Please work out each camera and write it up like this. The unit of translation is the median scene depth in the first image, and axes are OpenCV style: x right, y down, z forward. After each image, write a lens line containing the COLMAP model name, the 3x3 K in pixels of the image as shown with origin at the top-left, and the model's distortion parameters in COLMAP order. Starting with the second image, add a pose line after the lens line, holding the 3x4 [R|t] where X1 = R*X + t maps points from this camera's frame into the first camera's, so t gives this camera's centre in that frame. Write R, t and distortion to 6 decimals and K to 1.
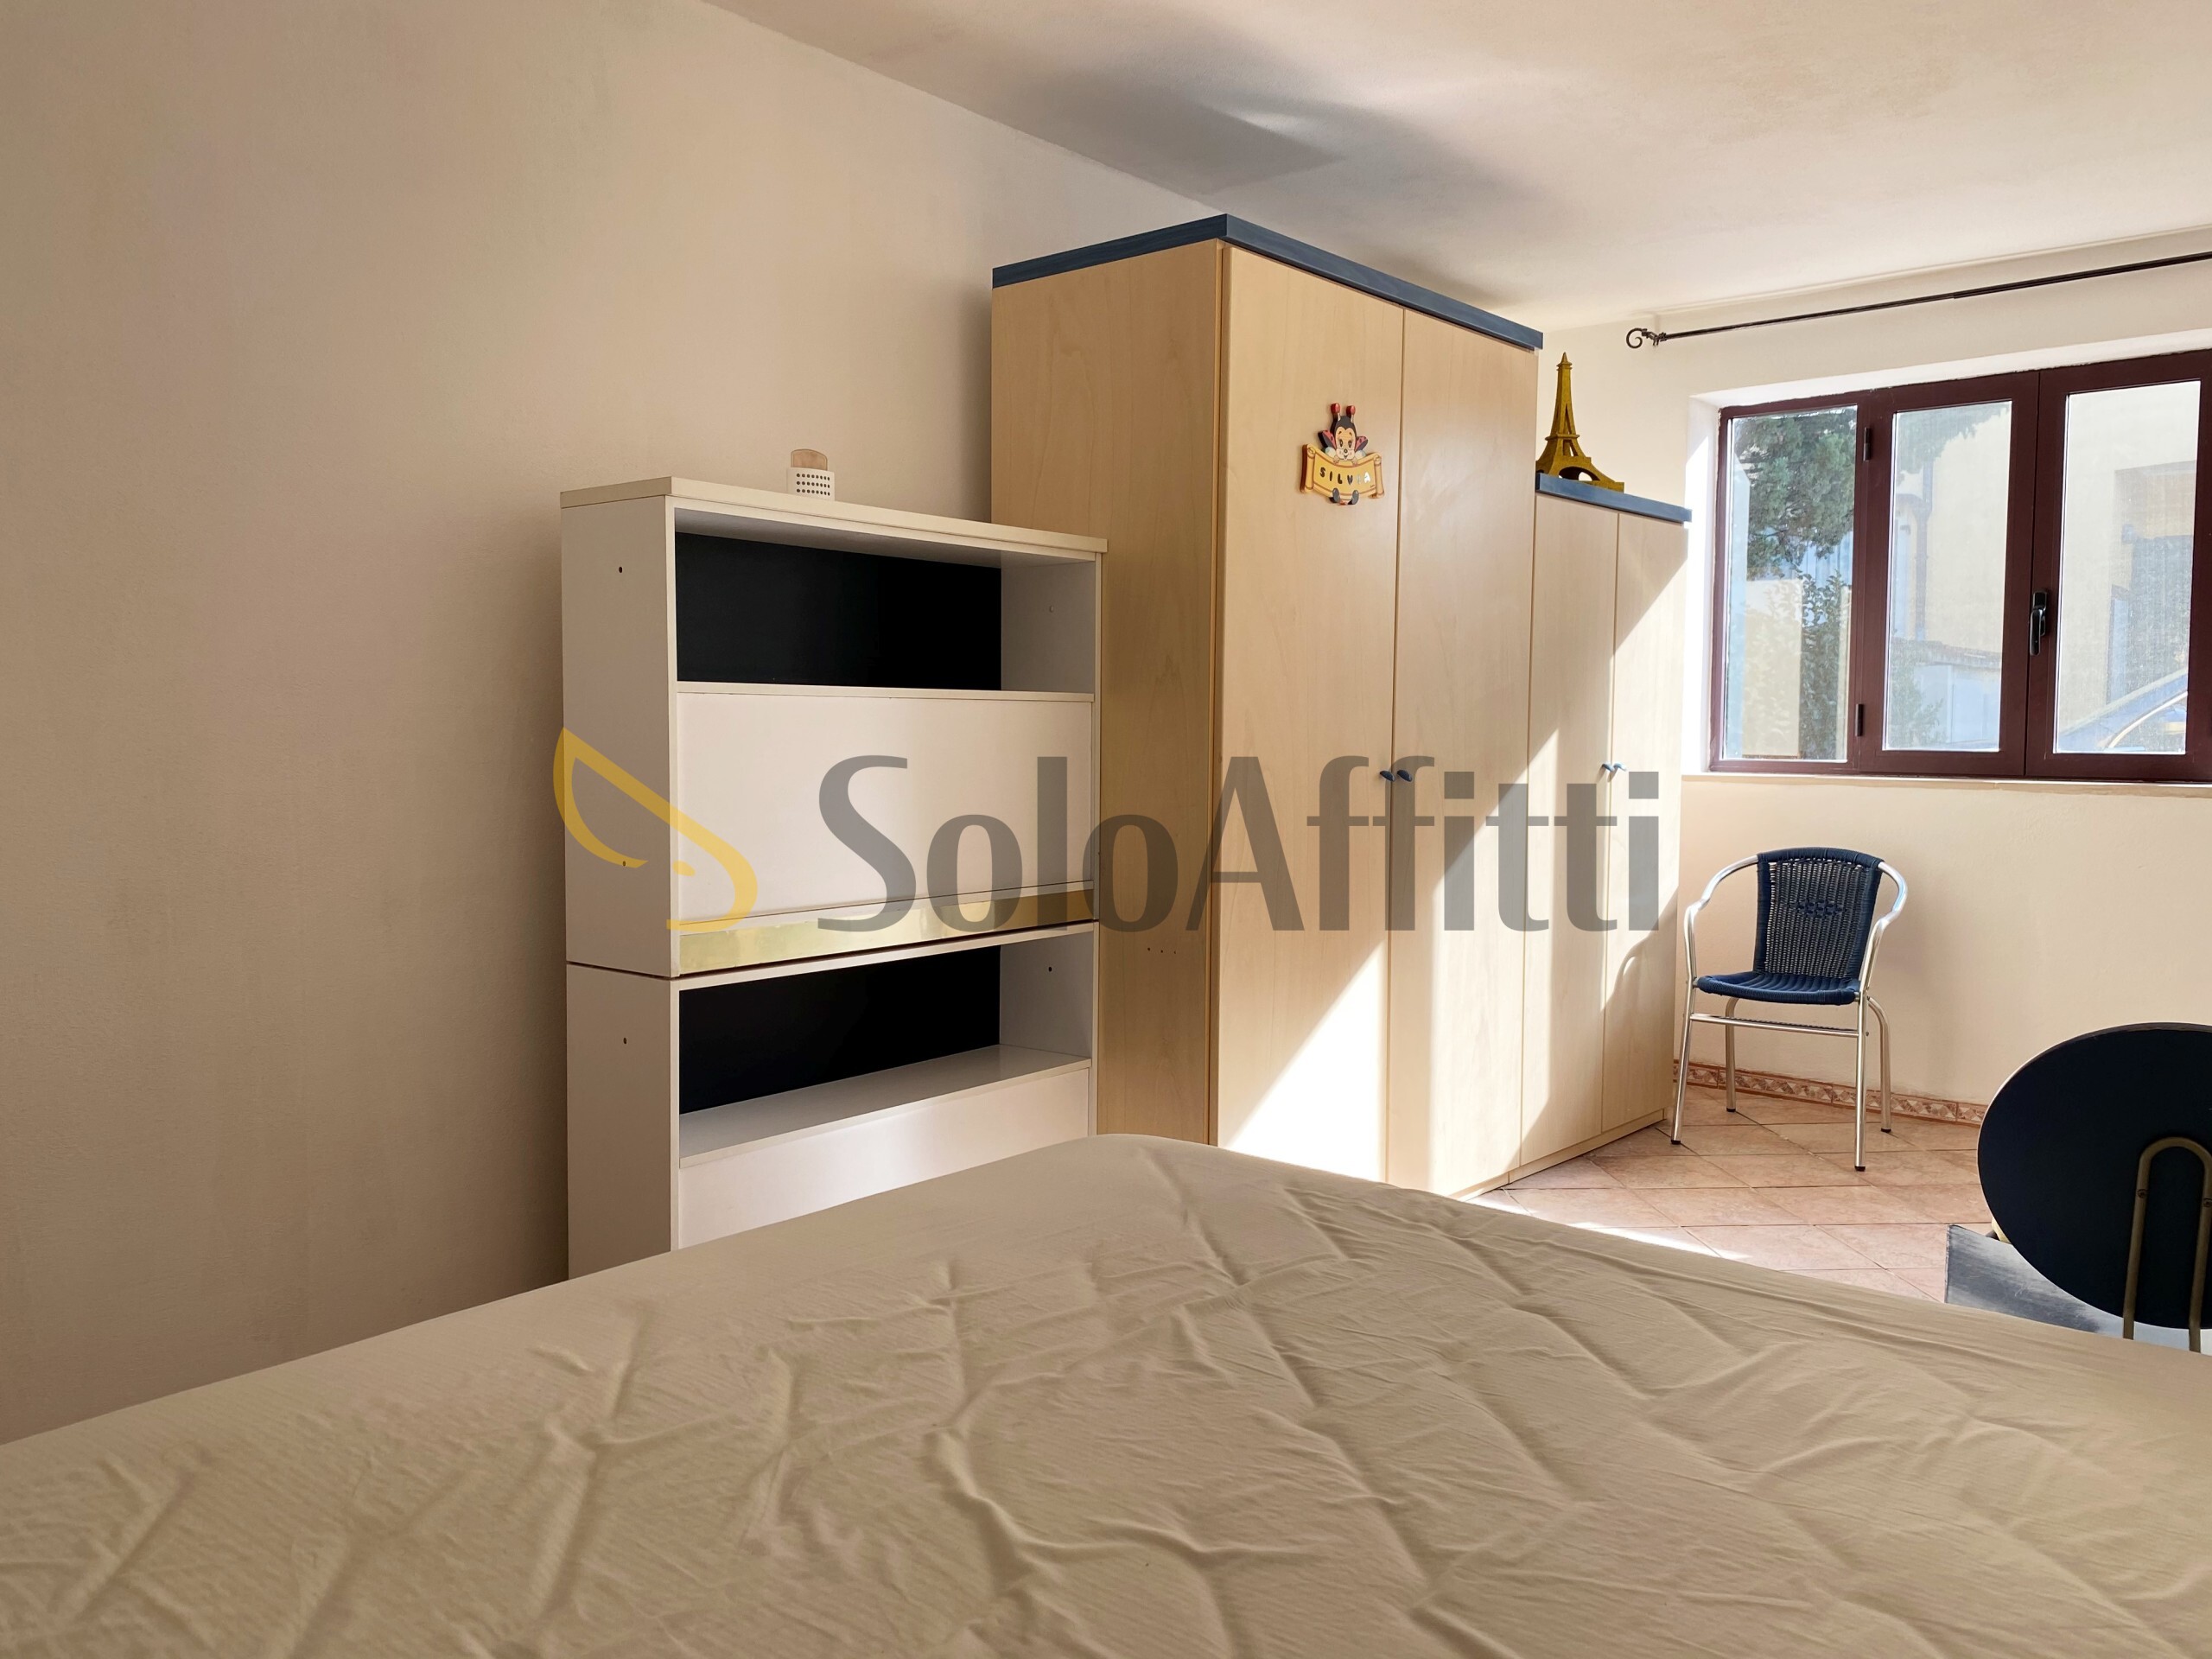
lens RADIAL K [[1677.5, 0, 1155.0], [0, 1677.5, 818.5], [0, 0, 1]] dist [0.036092, -0.027253]
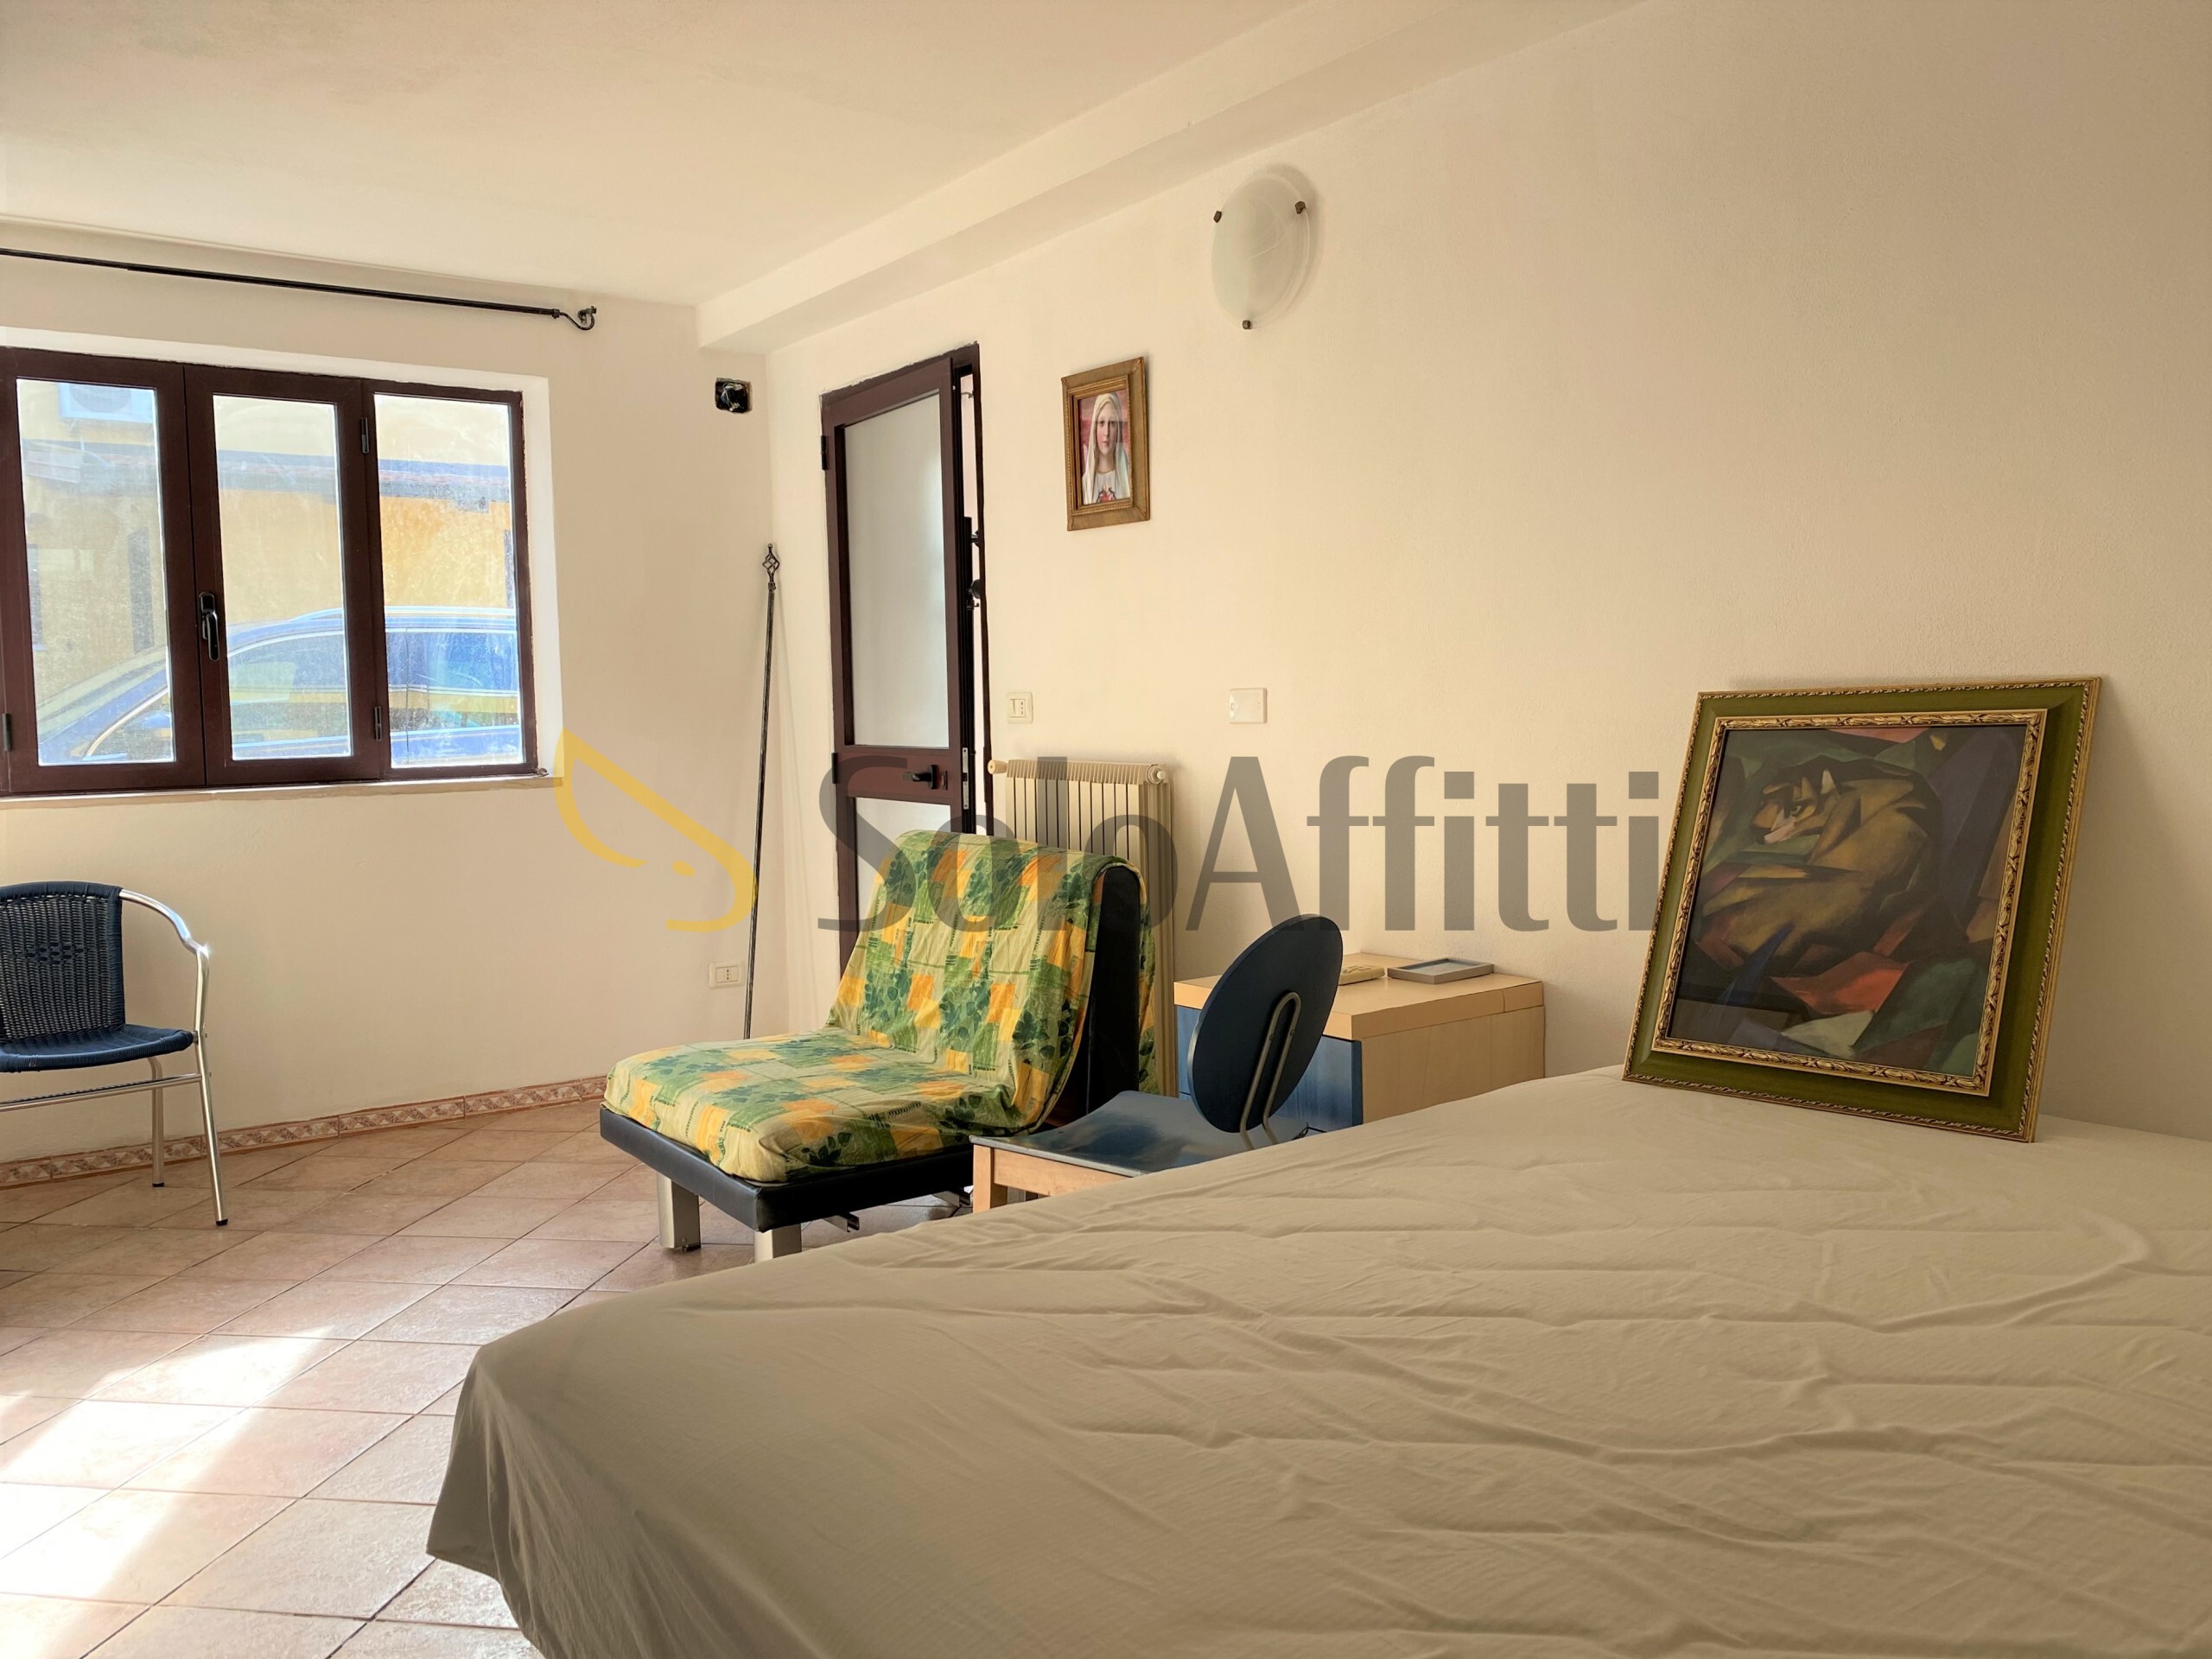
lens RADIAL K [[1677.5, 0, 1106.9], [0, 1677.5, 824.5], [0, 0, 1]] dist [0.036092, -0.027253]
pose [[0.256022, -0.078237, 0.963500, -0.350877], [0.078449, 0.995113, 0.059959, -0.025386], [-0.963483, 0.060235, 0.260908, 0.315336]]
